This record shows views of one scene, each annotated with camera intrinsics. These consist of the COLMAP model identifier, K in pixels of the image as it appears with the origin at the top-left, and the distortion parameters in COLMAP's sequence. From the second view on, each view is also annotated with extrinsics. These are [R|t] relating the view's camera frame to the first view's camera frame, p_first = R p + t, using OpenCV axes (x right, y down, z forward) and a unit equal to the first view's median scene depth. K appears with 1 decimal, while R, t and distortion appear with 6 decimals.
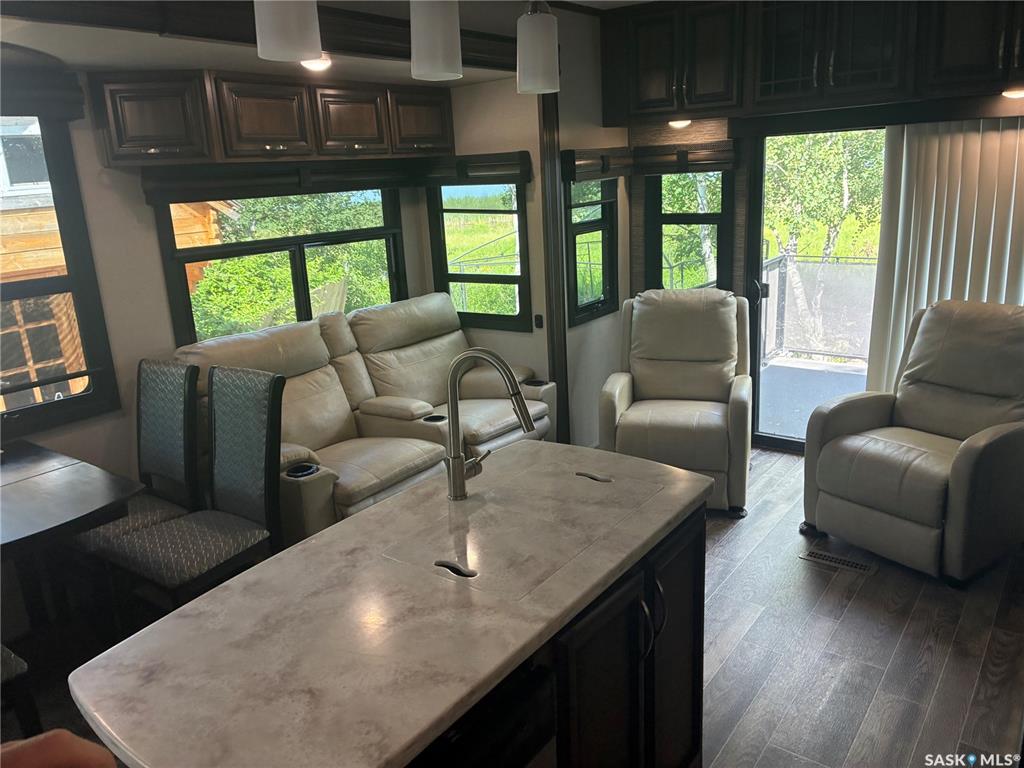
lens RADIAL K [[778.4, 0, 504.6], [0, 778.4, 378.9], [0, 0, 1]] dist [0.059600, -0.065175]
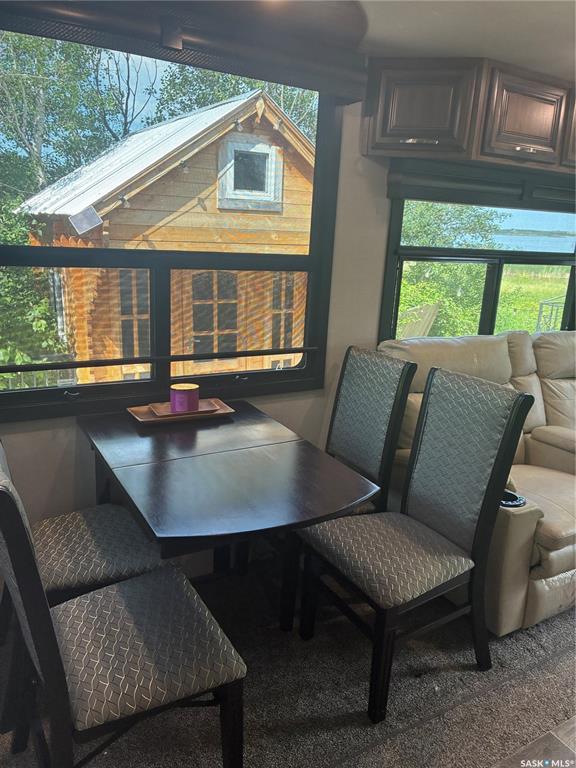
lens RADIAL K [[583.8, 0, 286.2], [0, 583.8, 377.7], [0, 0, 1]] dist [0.059600, -0.065175]
pose [[0.916603, 0.196919, -0.347939, -0.216873], [-0.198476, 0.979598, 0.031550, 0.007267], [0.347053, 0.040139, 0.936986, 0.206202]]
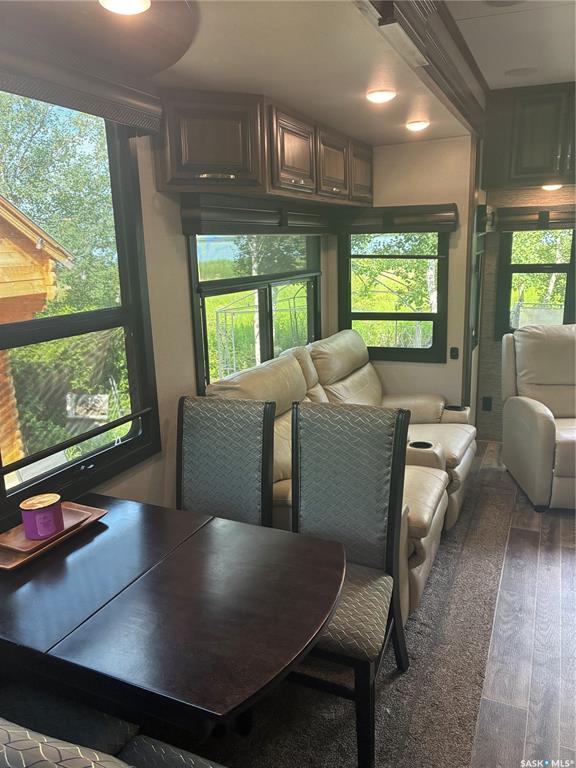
lens RADIAL K [[583.8, 0, 286.2], [0, 583.8, 377.7], [0, 0, 1]] dist [0.059600, -0.065175]
pose [[0.974914, -0.022905, 0.221402, -0.406479], [0.032658, 0.998646, -0.040492, -0.012647], [-0.220174, 0.046707, 0.974342, 0.237432]]
